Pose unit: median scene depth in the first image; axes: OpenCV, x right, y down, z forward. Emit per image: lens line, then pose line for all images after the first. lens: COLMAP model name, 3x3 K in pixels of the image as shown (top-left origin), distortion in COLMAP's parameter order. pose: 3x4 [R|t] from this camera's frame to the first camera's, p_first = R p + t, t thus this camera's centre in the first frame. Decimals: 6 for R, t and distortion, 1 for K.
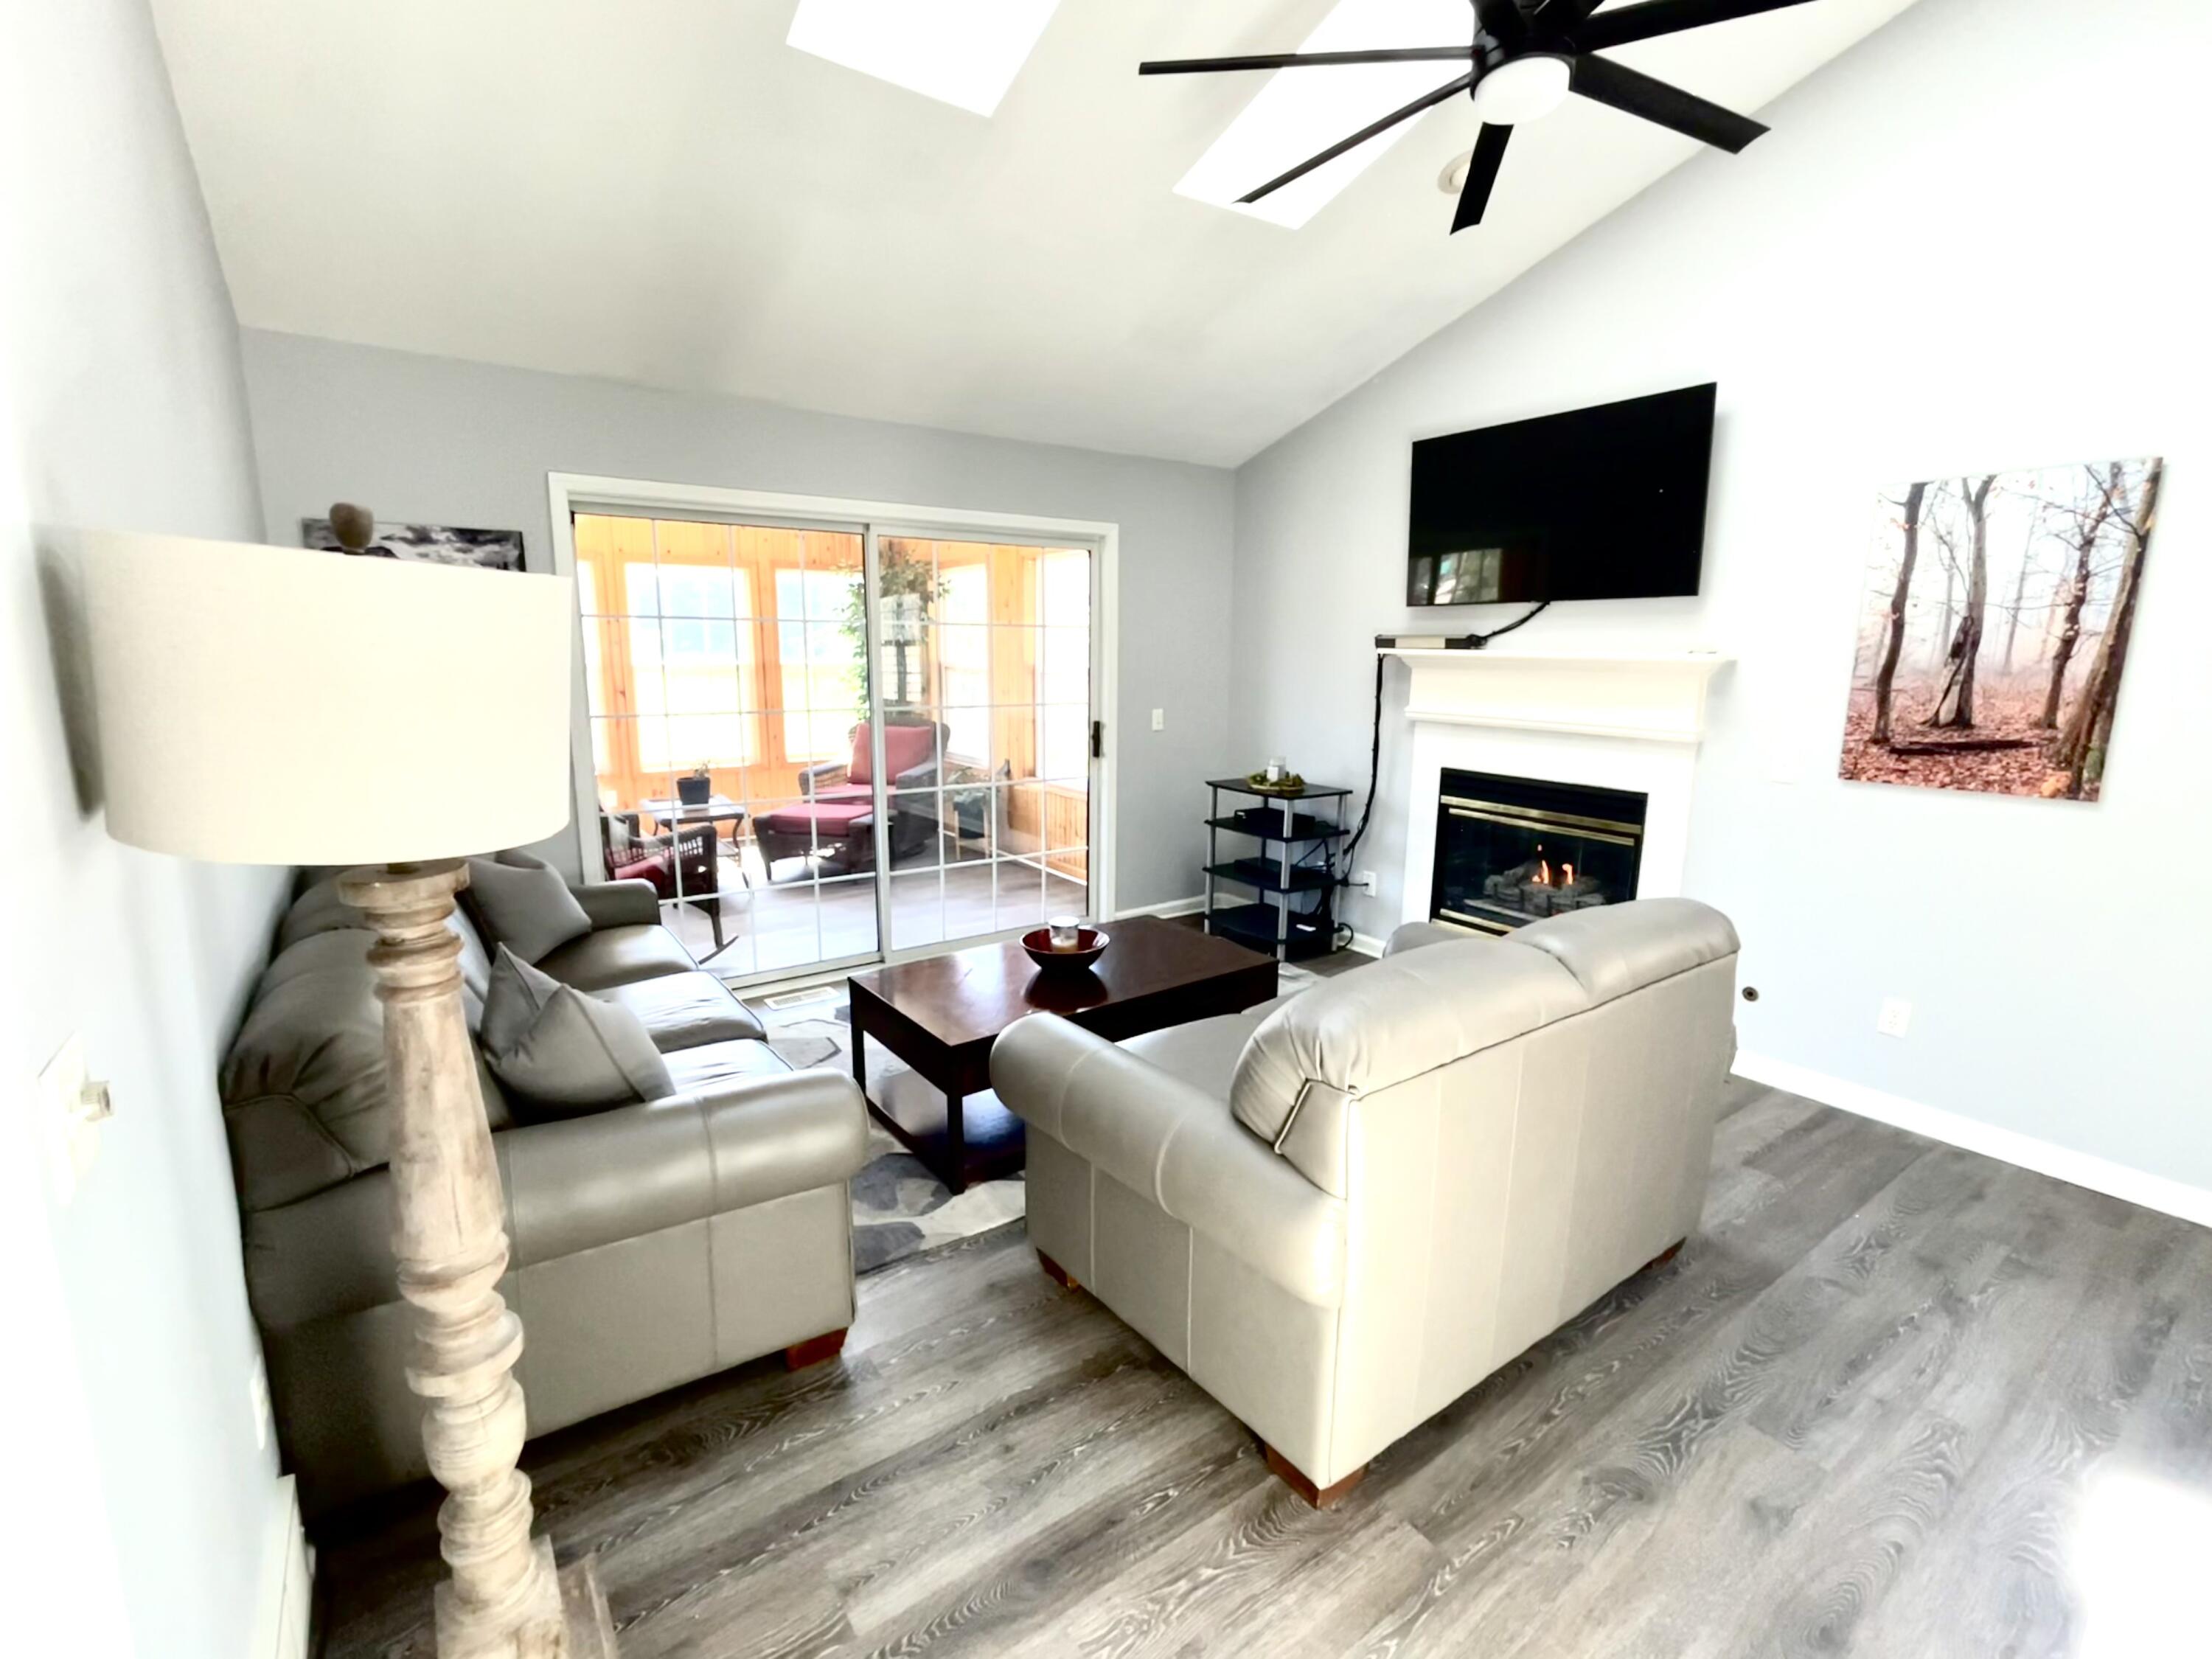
lens RADIAL K [[994.4, 0, 1106.0], [0, 994.4, 829.5], [0, 0, 1]] dist [0.000987, 0.000268]
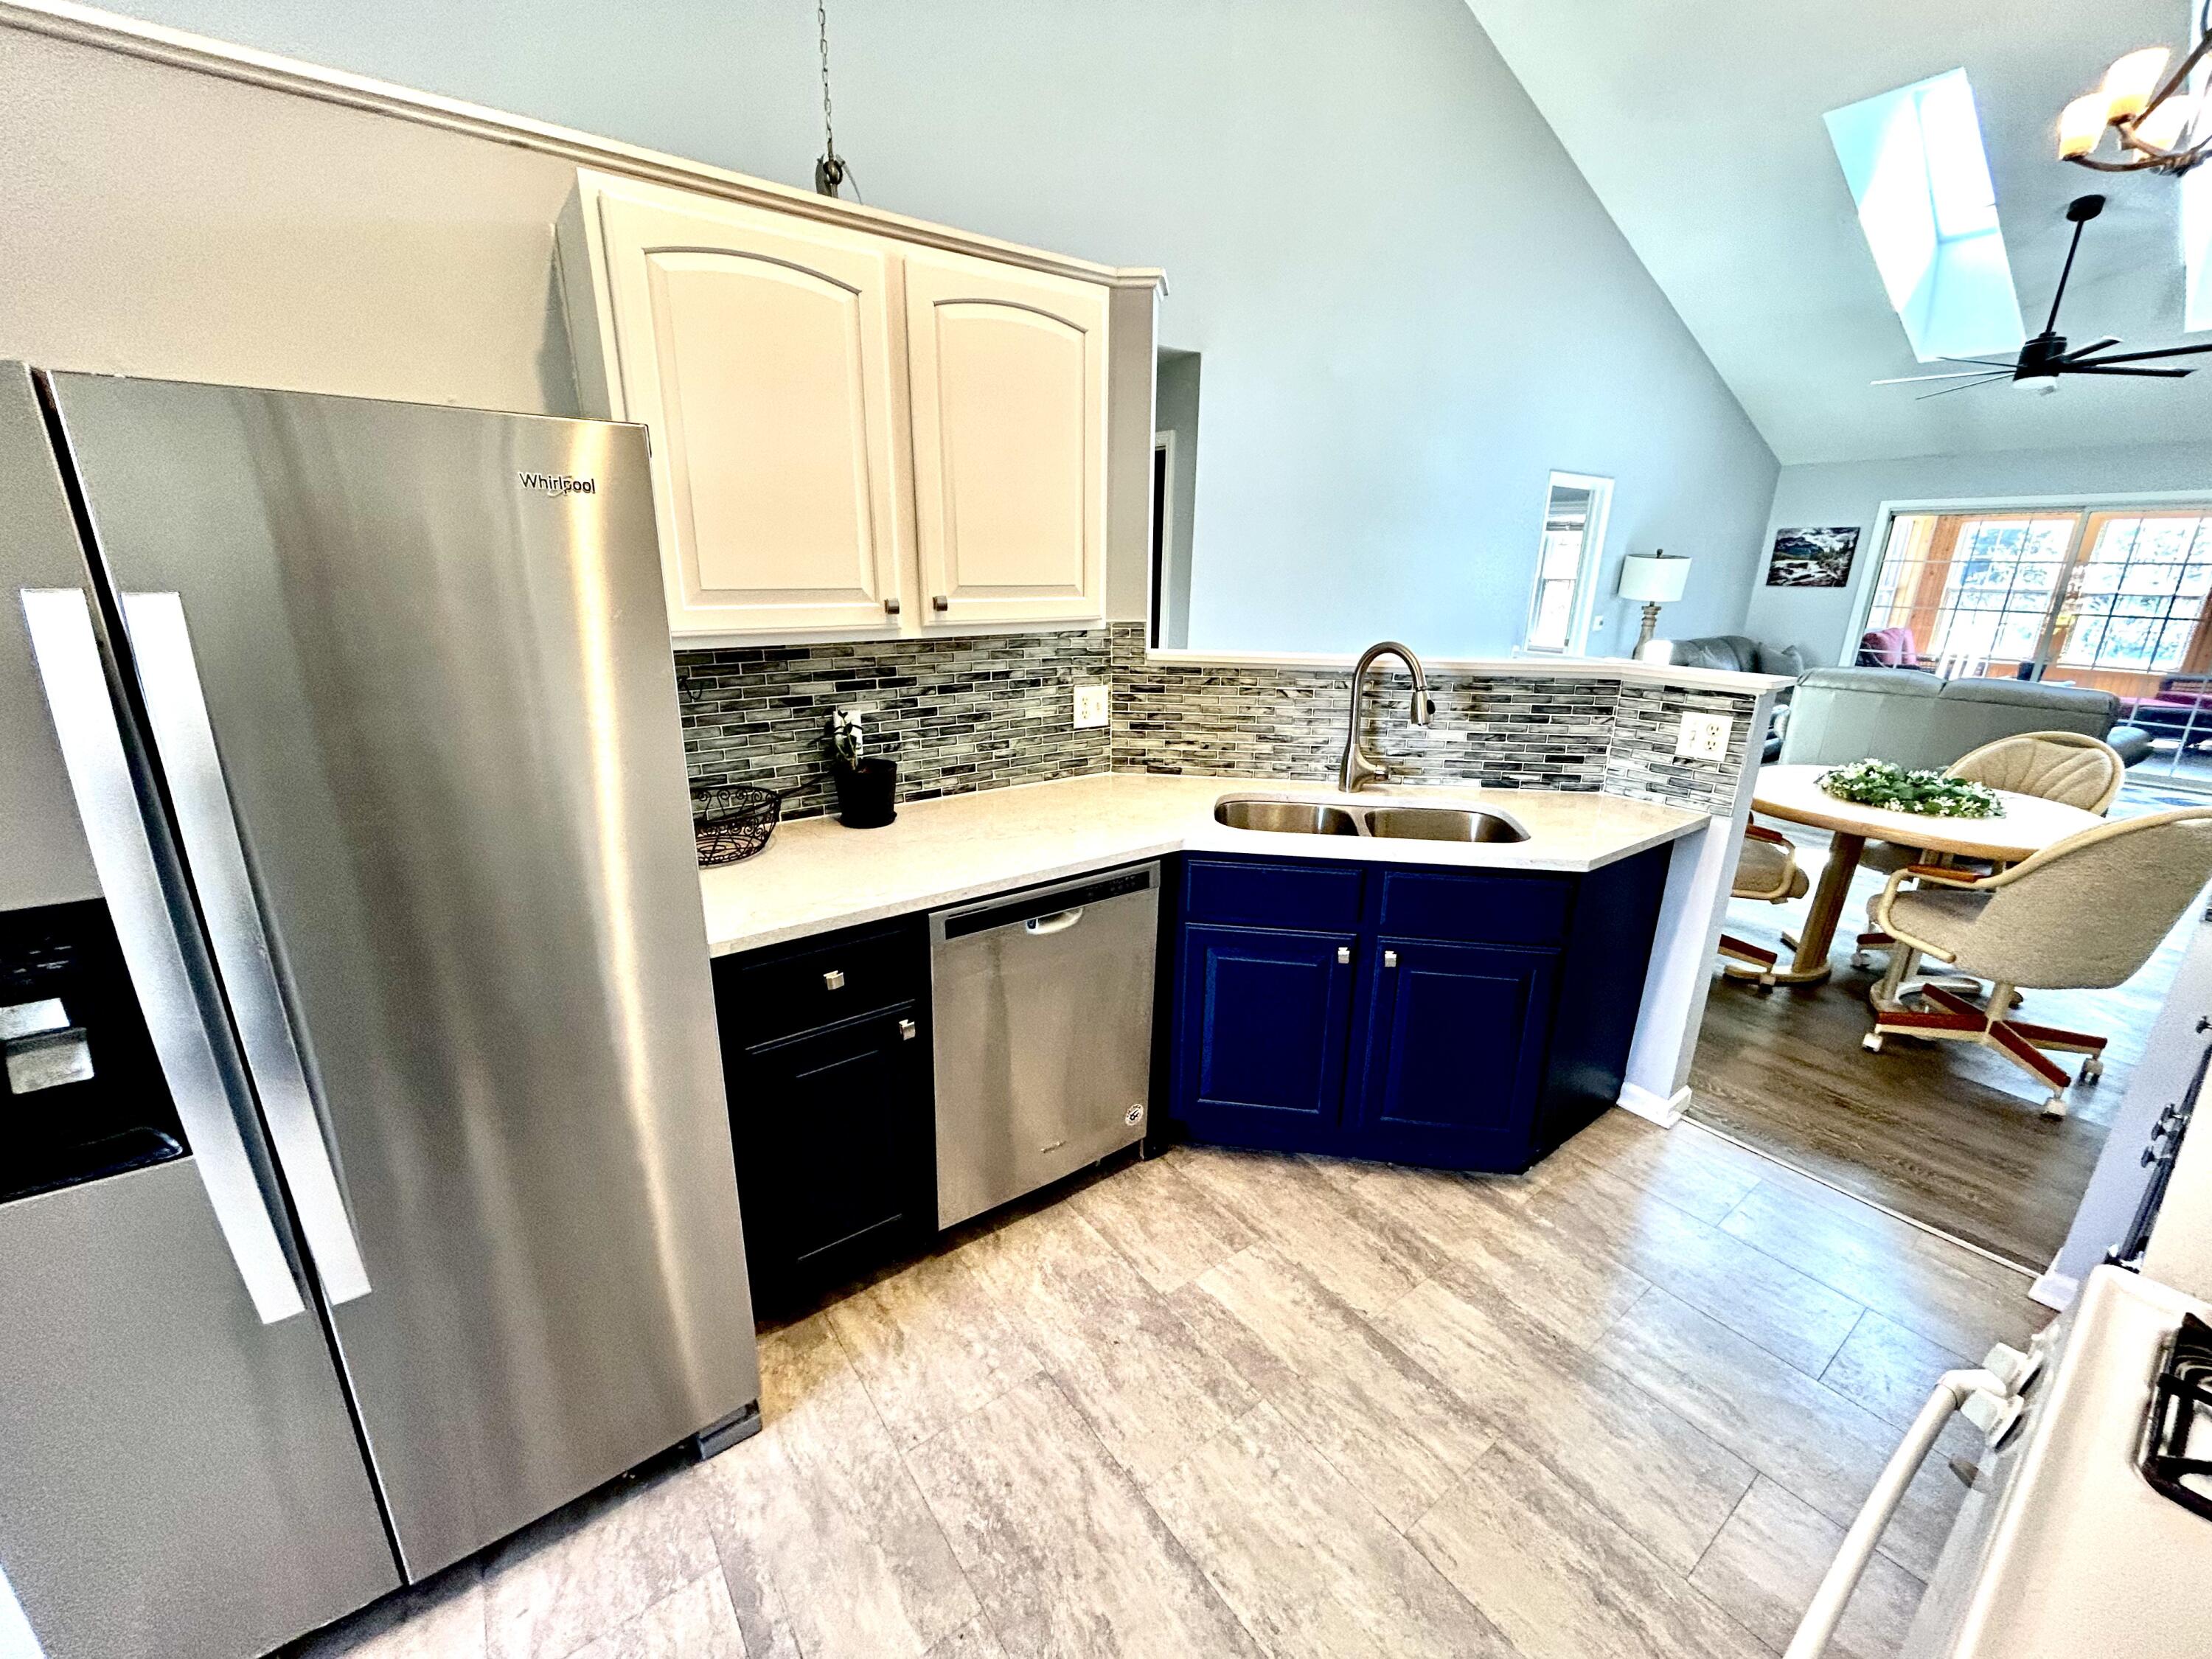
lens RADIAL K [[891.3, 0, 1097.8], [0, 891.3, 831.6], [0, 0, 1]] dist [-0.000082, 0.000168]
pose [[0.022070, 0.286486, -0.957830, 1.308116], [-0.190025, 0.941800, 0.277313, 0.120871], [0.981531, 0.175892, 0.075225, -0.682752]]
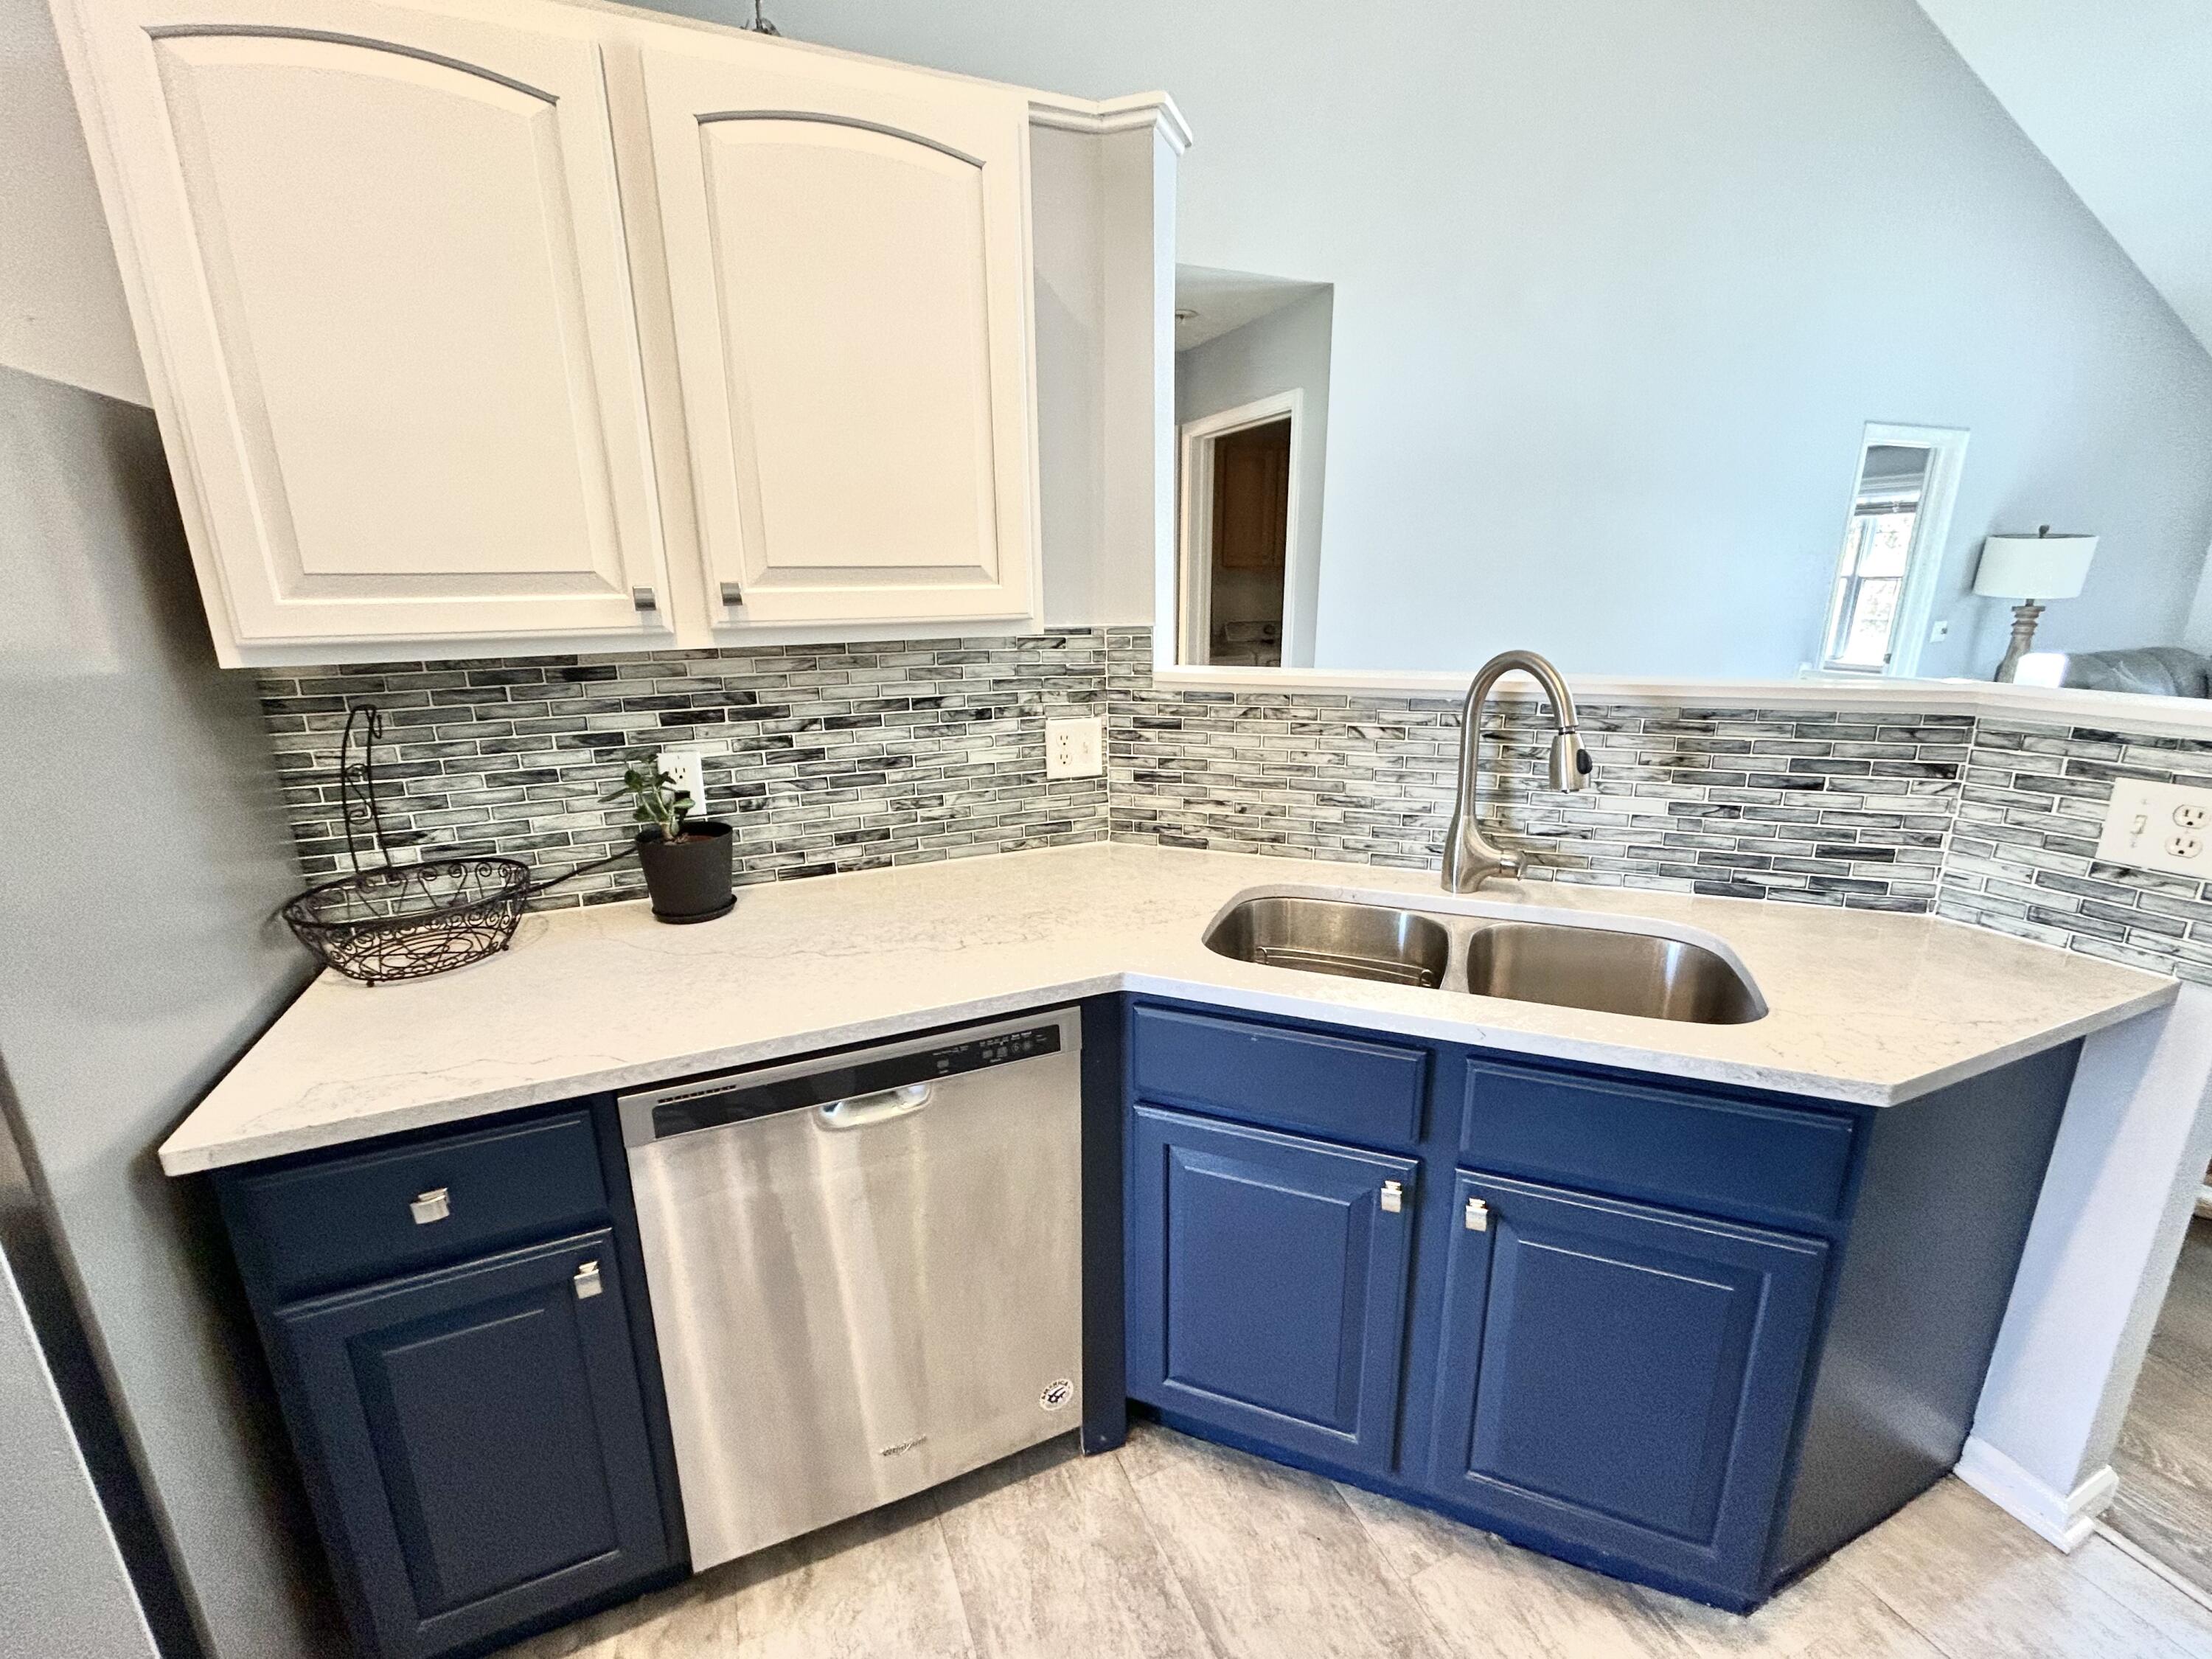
lens RADIAL K [[934.4, 0, 1095.1], [0, 934.4, 832.8], [0, 0, 1]] dist [-0.004001, 0.003335]
pose [[-0.201569, 0.253687, -0.946051, 1.137212], [-0.163171, 0.943682, 0.287818, 0.118827], [0.965787, 0.212384, -0.148822, -0.577471]]
